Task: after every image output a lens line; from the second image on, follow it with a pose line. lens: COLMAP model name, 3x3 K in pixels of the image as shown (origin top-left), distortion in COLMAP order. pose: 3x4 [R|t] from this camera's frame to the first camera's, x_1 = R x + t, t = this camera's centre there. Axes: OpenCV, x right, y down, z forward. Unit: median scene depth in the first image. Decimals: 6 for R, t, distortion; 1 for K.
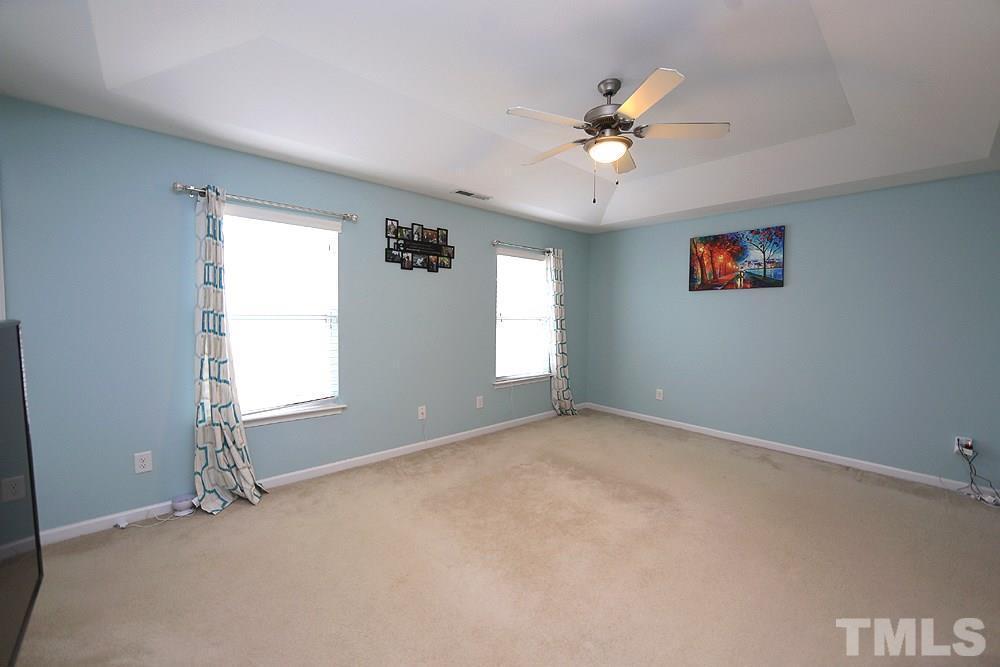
lens RADIAL K [[398.2, 0, 502.8], [0, 398.2, 311.3], [0, 0, 1]] dist [-0.001272, -0.000074]
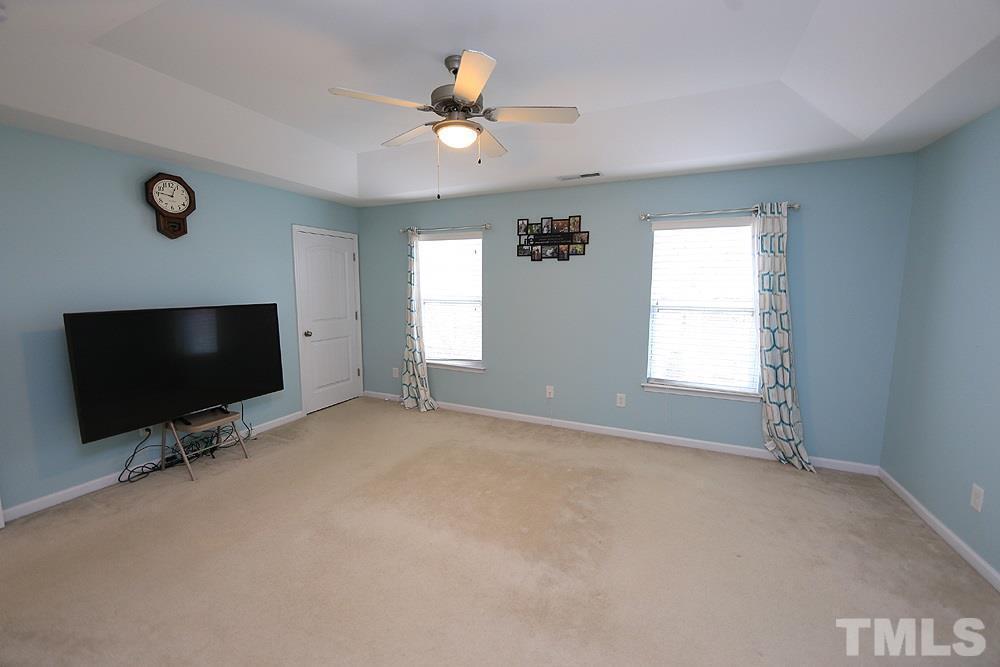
lens RADIAL K [[398.2, 0, 502.8], [0, 398.2, 311.3], [0, 0, 1]] dist [-0.001272, -0.000074]
pose [[0.399869, 0.051470, -0.915126, 0.738807], [0.003483, 0.998330, 0.057672, -0.028569], [0.916566, -0.026248, 0.399021, 0.455768]]
